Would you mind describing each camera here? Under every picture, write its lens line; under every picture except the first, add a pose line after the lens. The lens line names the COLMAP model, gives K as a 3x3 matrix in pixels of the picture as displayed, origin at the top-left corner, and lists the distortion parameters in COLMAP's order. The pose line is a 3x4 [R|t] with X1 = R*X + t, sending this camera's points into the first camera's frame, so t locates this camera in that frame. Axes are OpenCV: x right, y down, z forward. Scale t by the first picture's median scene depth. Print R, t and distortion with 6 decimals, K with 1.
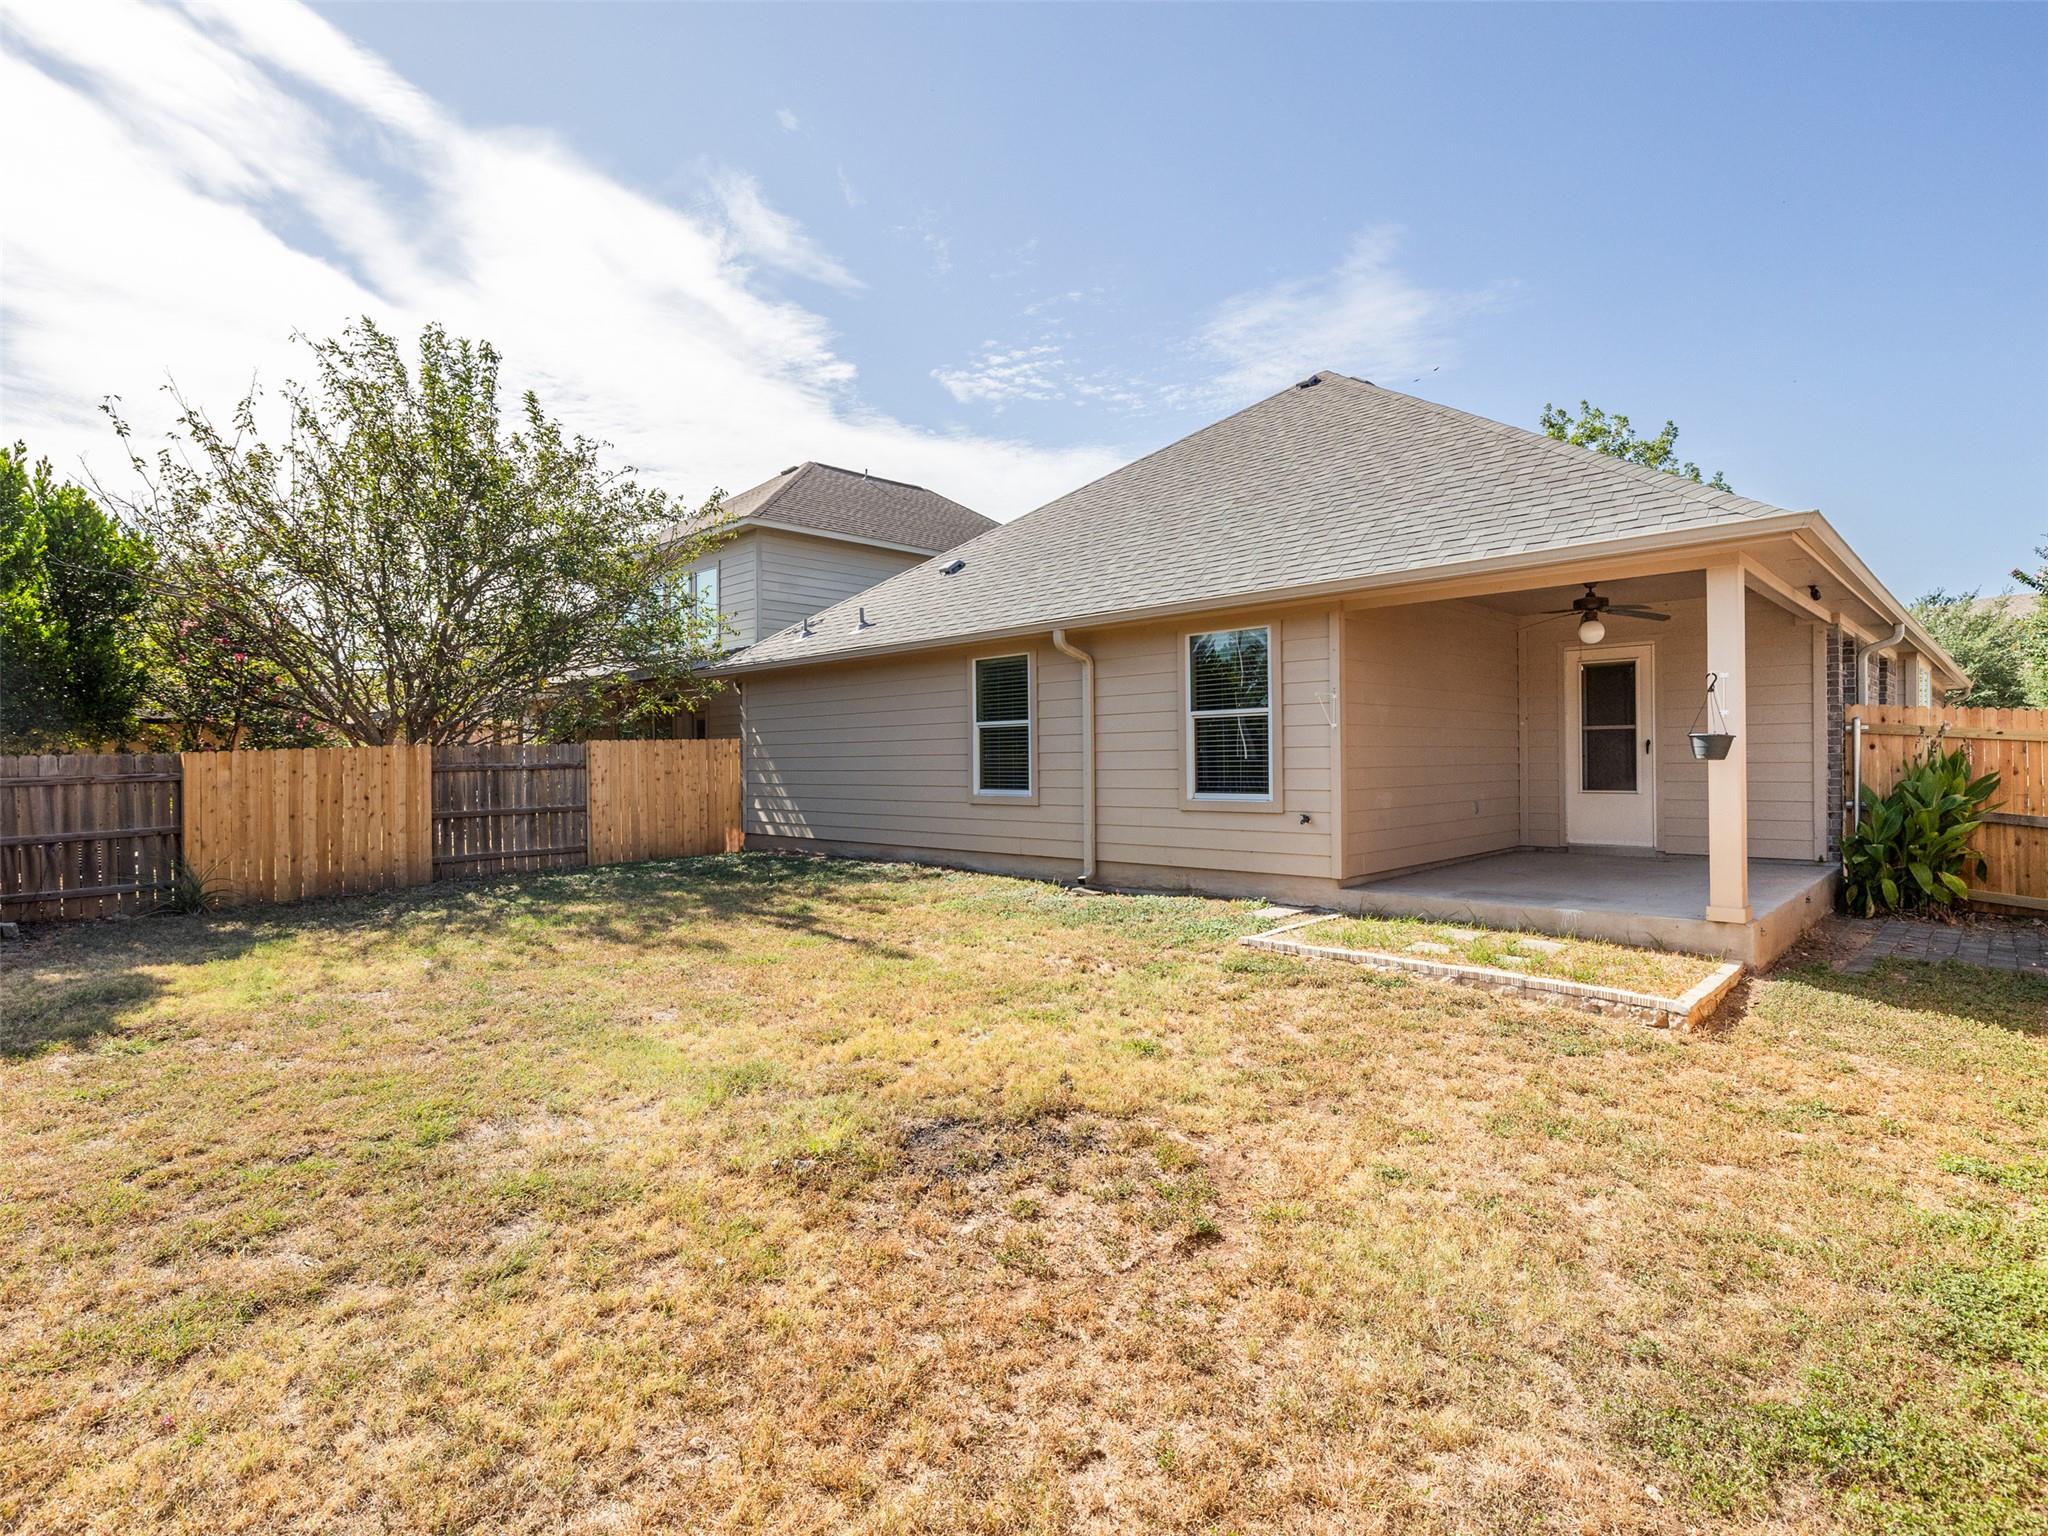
lens RADIAL K [[1042.7, 0, 1050.3], [0, 1042.7, 759.0], [0, 0, 1]] dist [-0.003046, 0.000276]
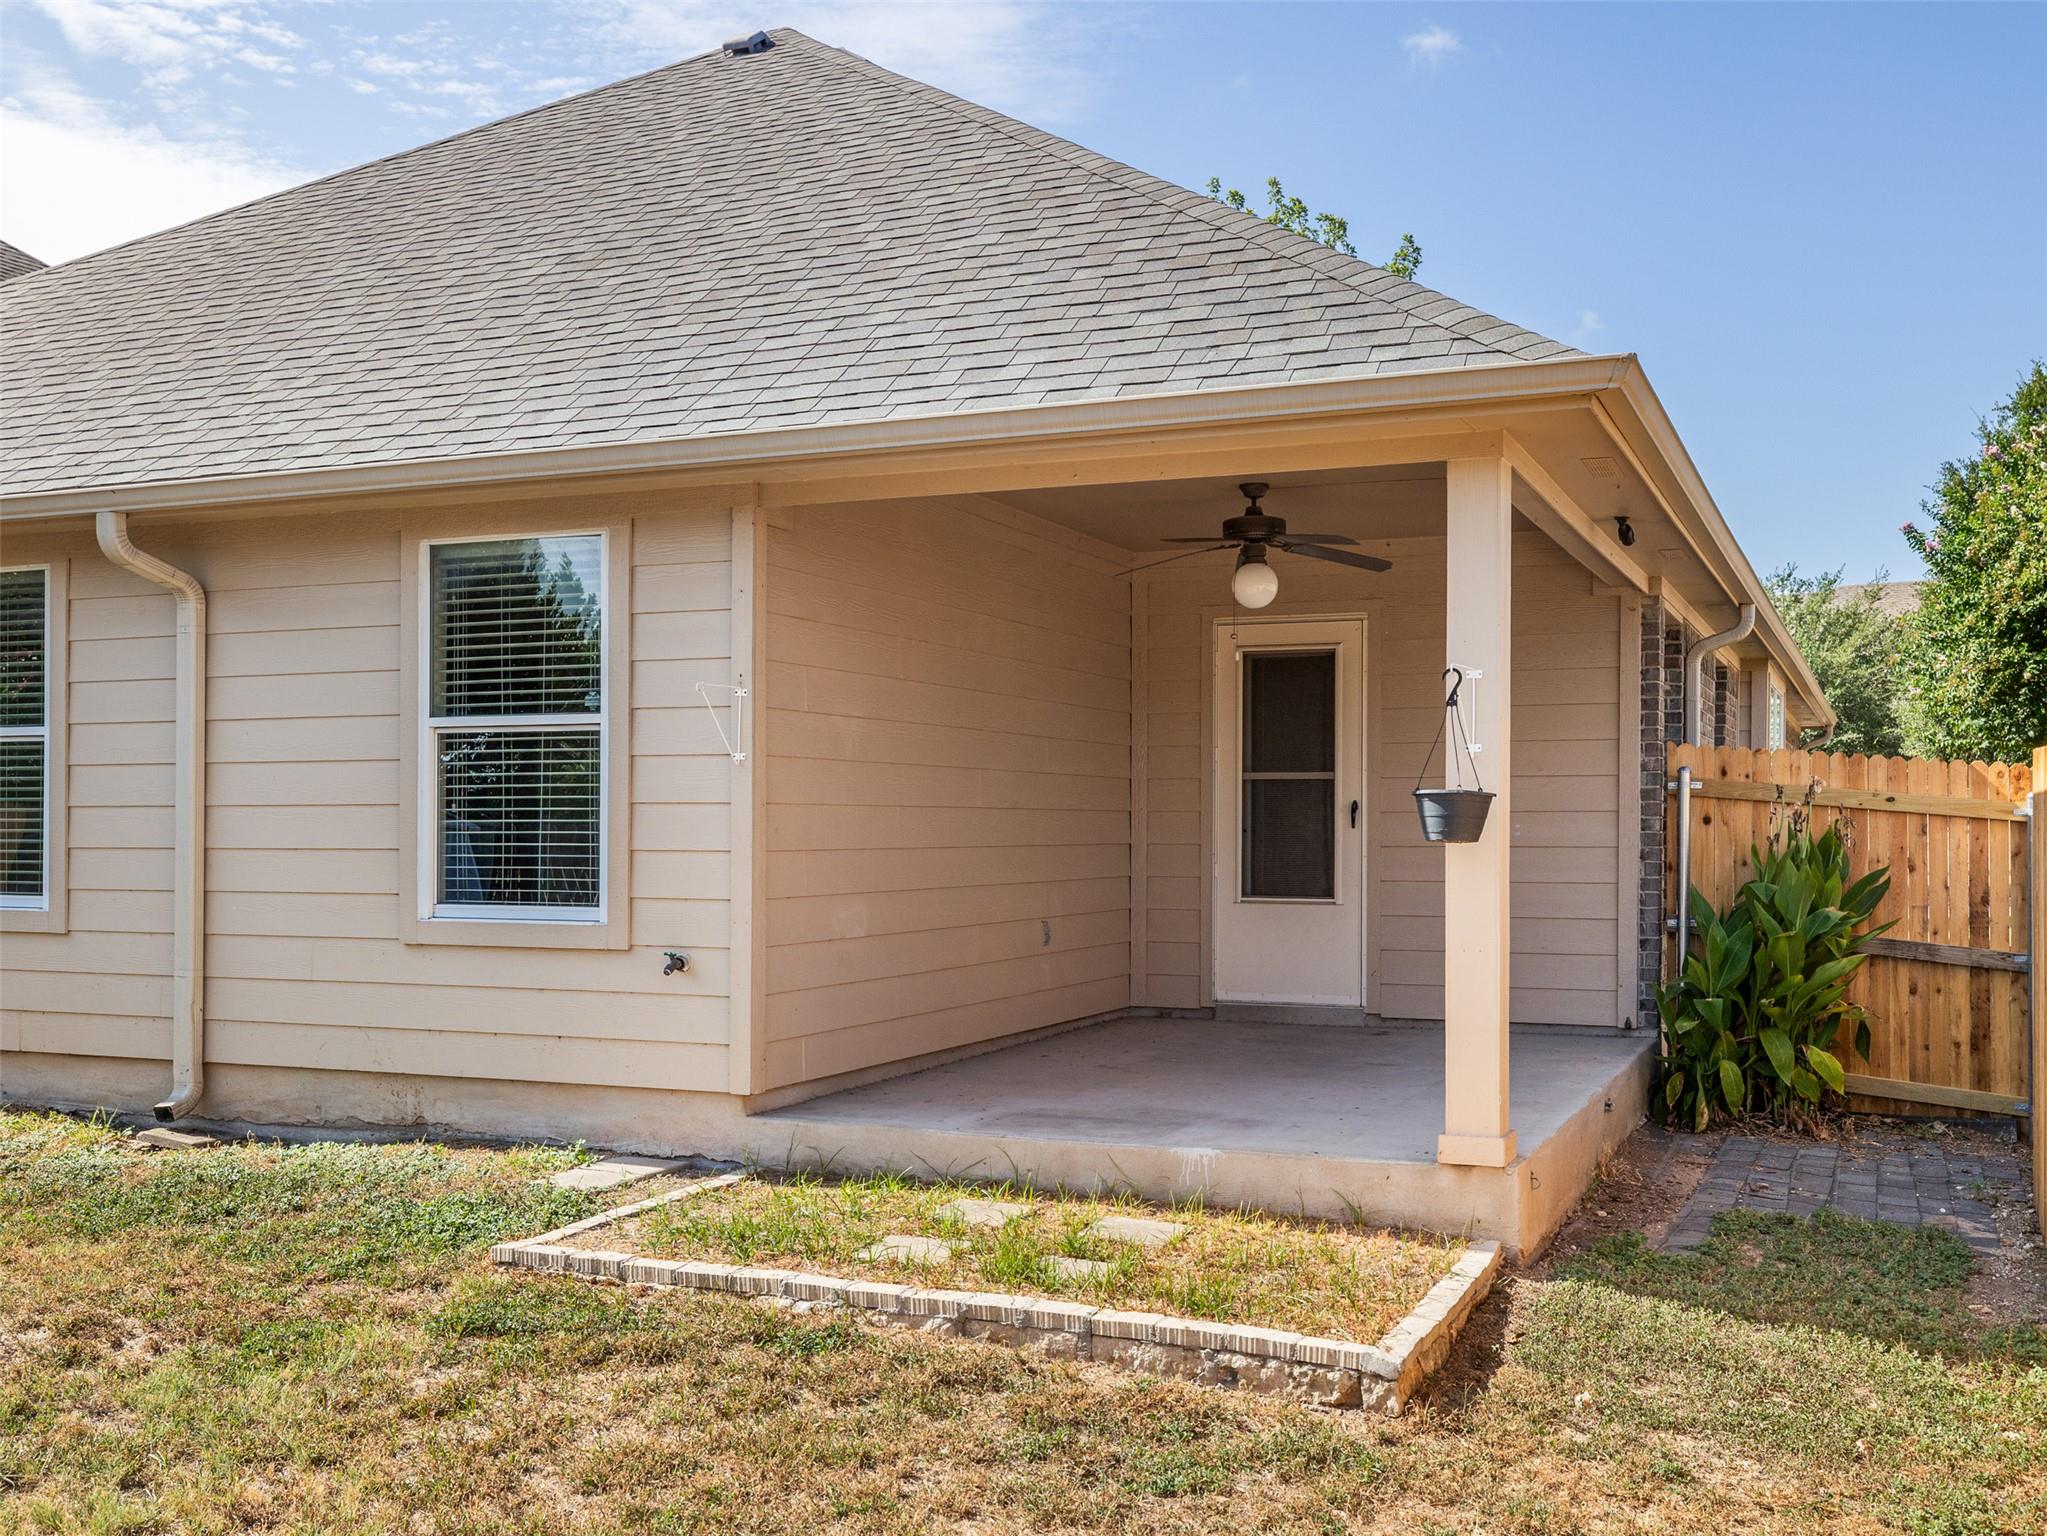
lens RADIAL K [[2019.7, 0, 1092.2], [0, 2019.7, 818.7], [0, 0, 1]] dist [-0.000166, -0.000594]
pose [[0.928590, 0.014526, 0.370824, 0.089603], [-0.013050, 0.999894, -0.006488, -0.001465], [-0.370879, 0.001186, 0.928681, 0.126806]]
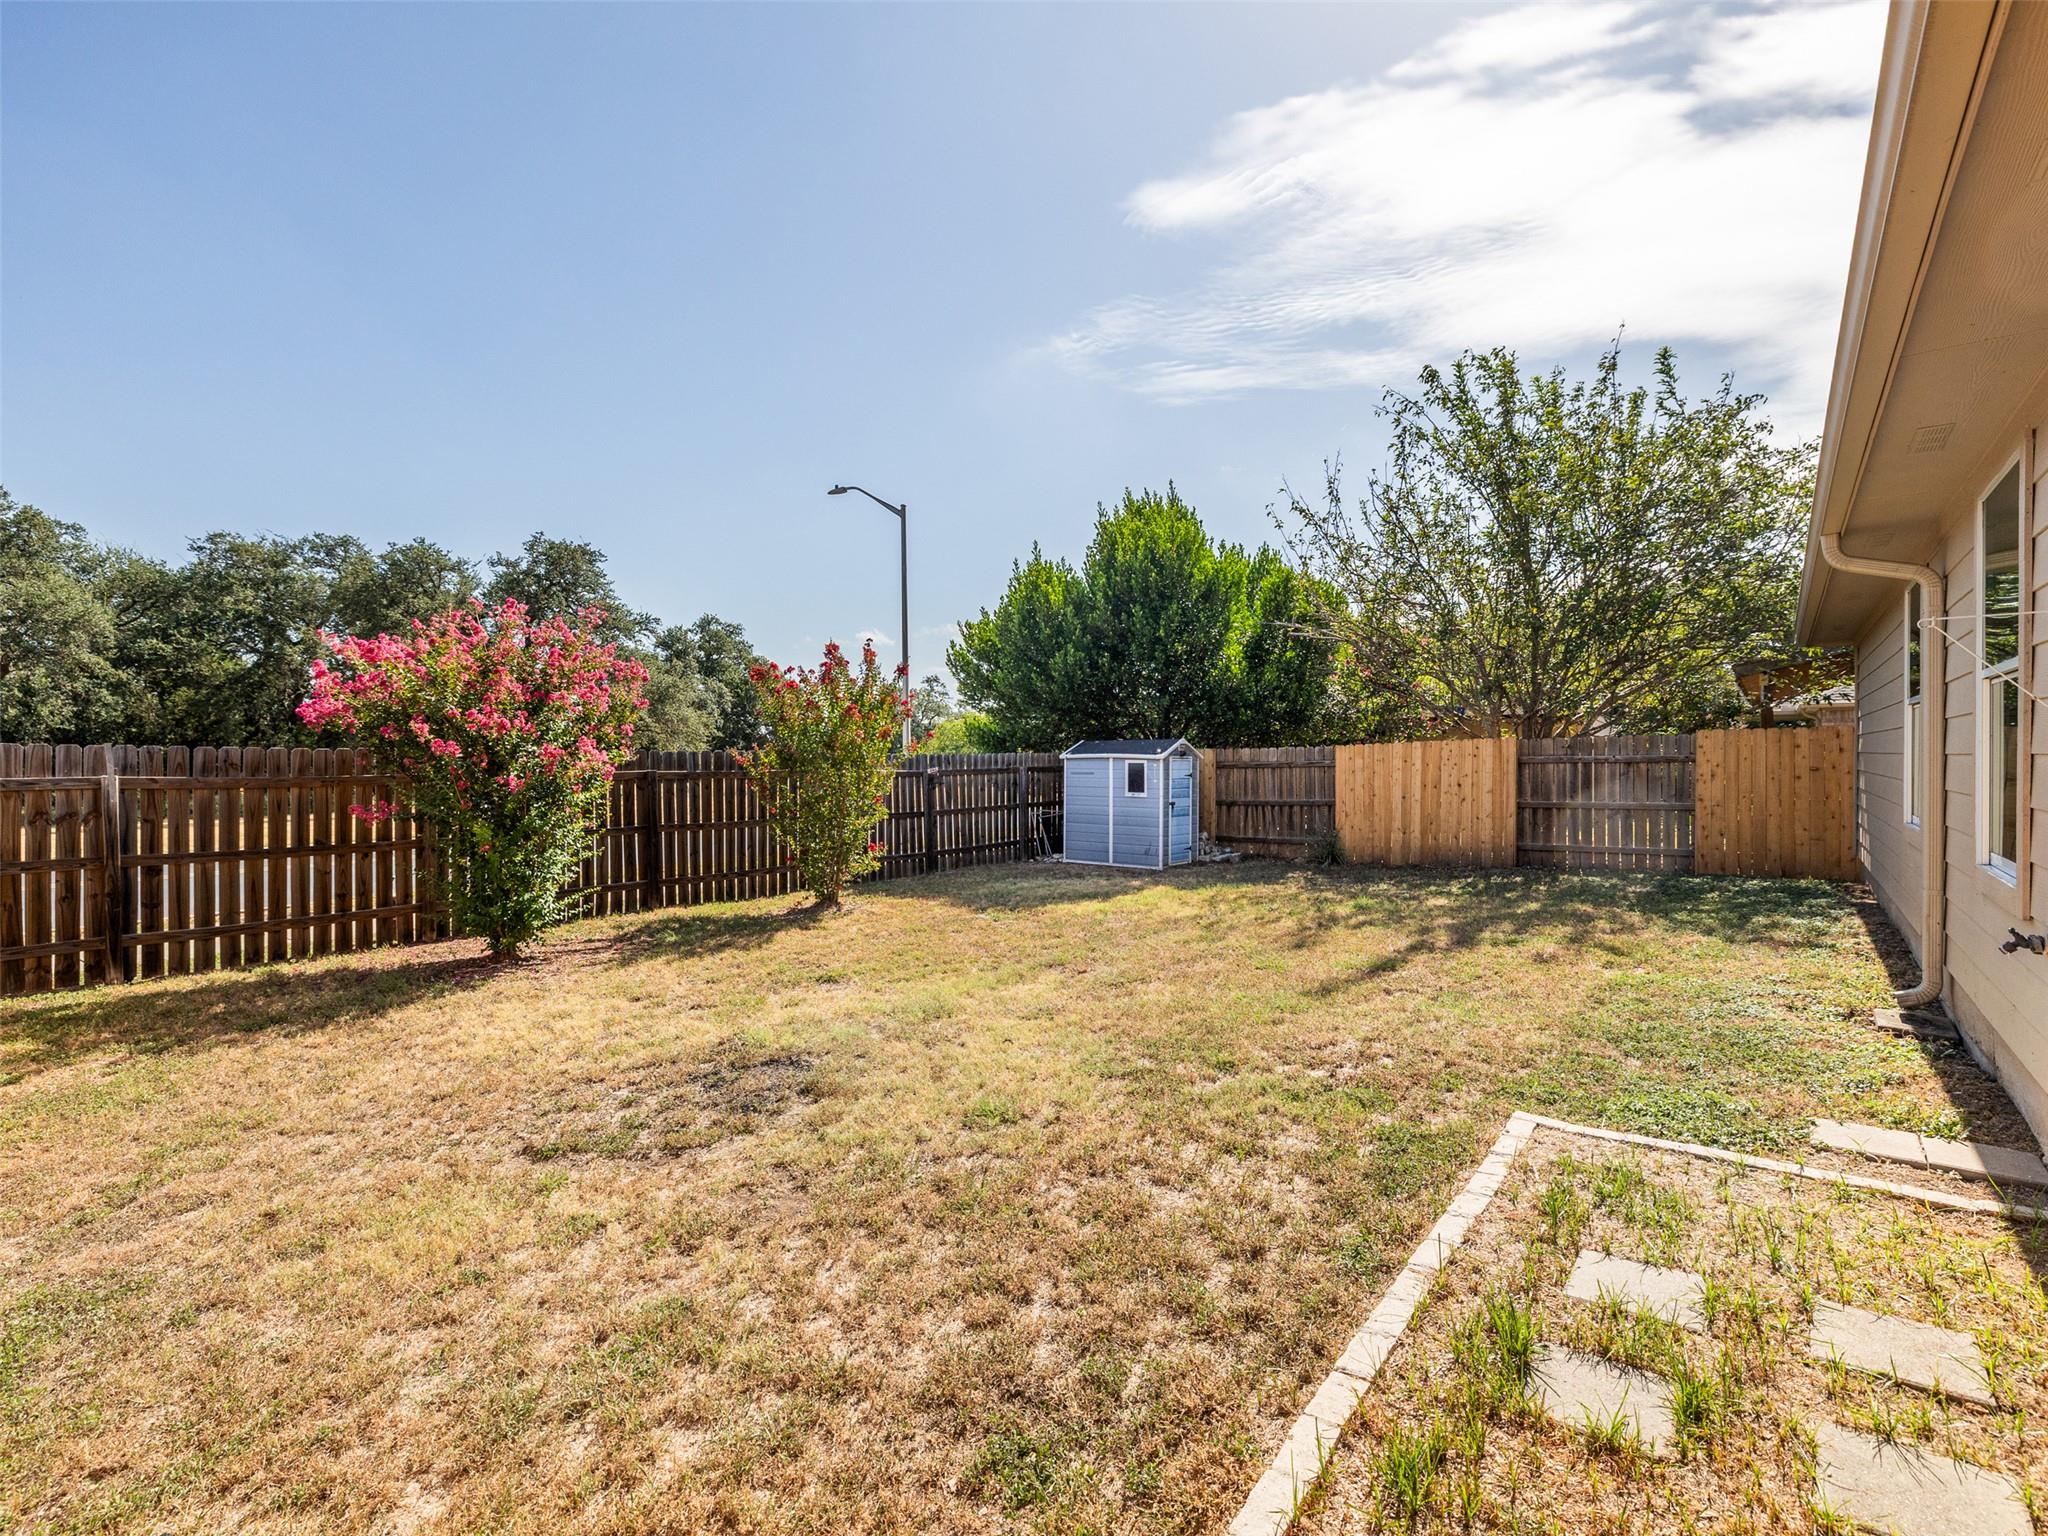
lens RADIAL K [[998.3, 0, 1011.6], [0, 998.3, 762.5], [0, 0, 1]] dist [0.001248, 0.000085]
pose [[0.106137, 0.021246, -0.994125, 0.604053], [0.002437, 0.999763, 0.021627, -0.019282], [0.994349, -0.004718, 0.106060, 0.618462]]
